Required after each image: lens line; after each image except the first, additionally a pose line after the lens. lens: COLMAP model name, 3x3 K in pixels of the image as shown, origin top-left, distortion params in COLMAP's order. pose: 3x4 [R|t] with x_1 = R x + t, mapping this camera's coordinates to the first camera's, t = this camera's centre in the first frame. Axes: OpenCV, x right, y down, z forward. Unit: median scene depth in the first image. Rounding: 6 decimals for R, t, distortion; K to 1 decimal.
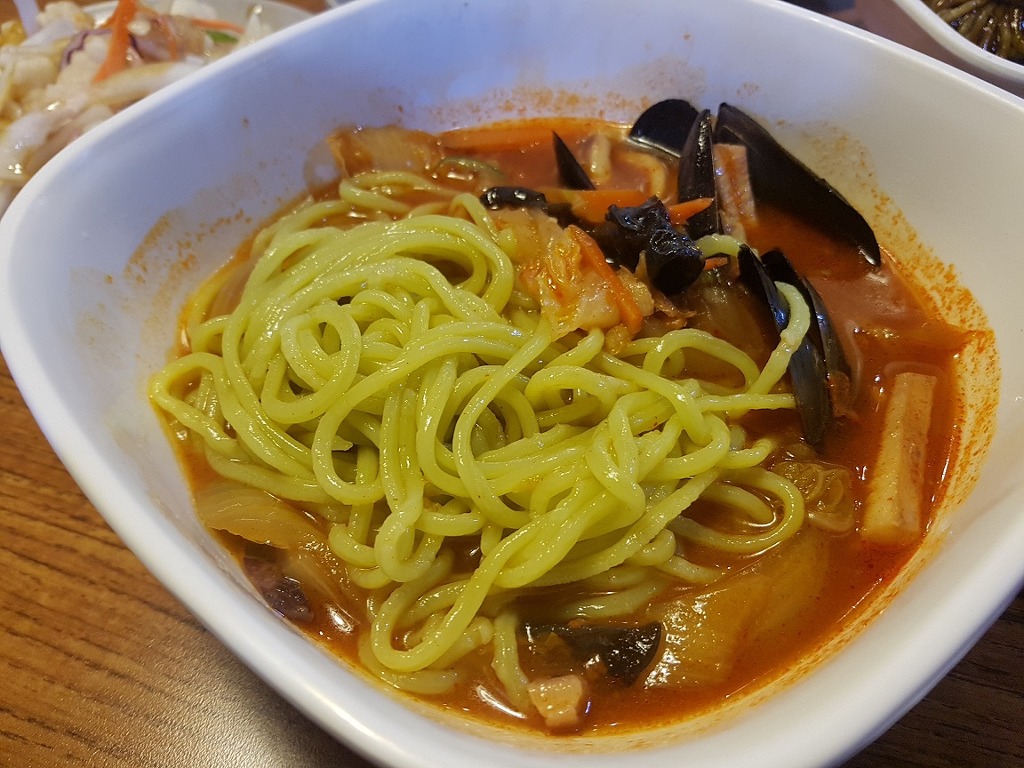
lens RADIAL K [[832.6, 0, 517.2], [0, 832.6, 386.0], [0, 0, 1]] dist [-0.018669, 0.002400]
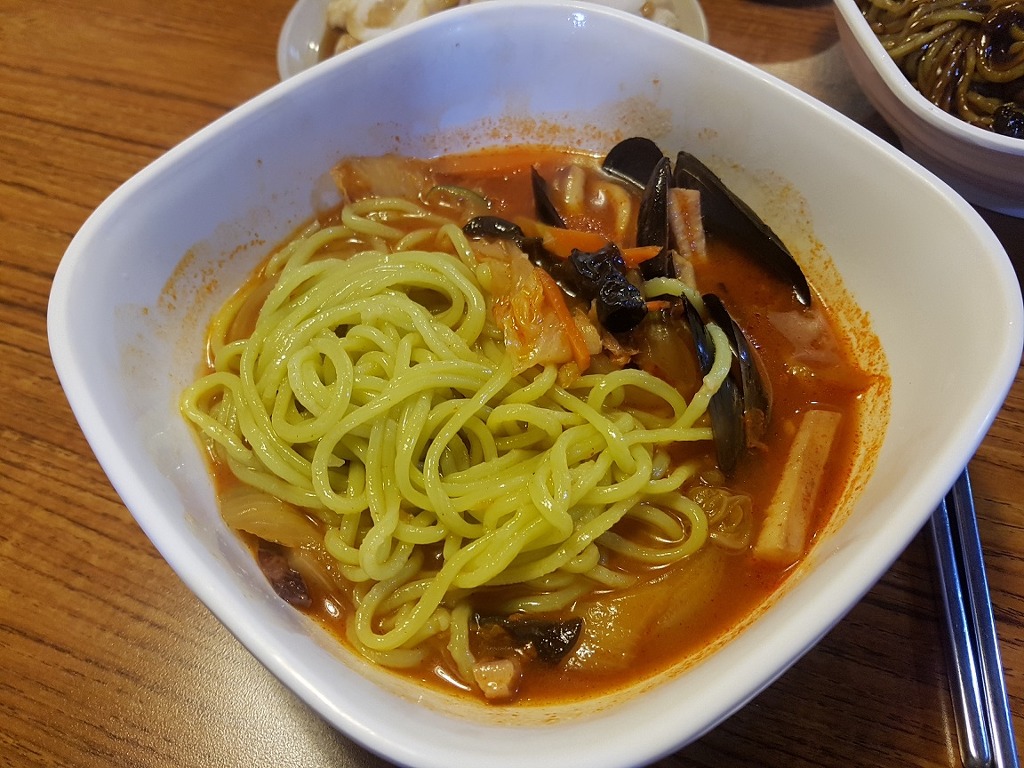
lens RADIAL K [[840.2, 0, 512.0], [0, 840.2, 384.0], [0, 0, 1]] dist [0.004929, -0.011562]
pose [[0.999000, 0.032601, -0.030597, 0.074763], [-0.029184, 0.993922, 0.106150, -0.164810], [0.033872, -0.105151, 0.993879, -0.195047]]
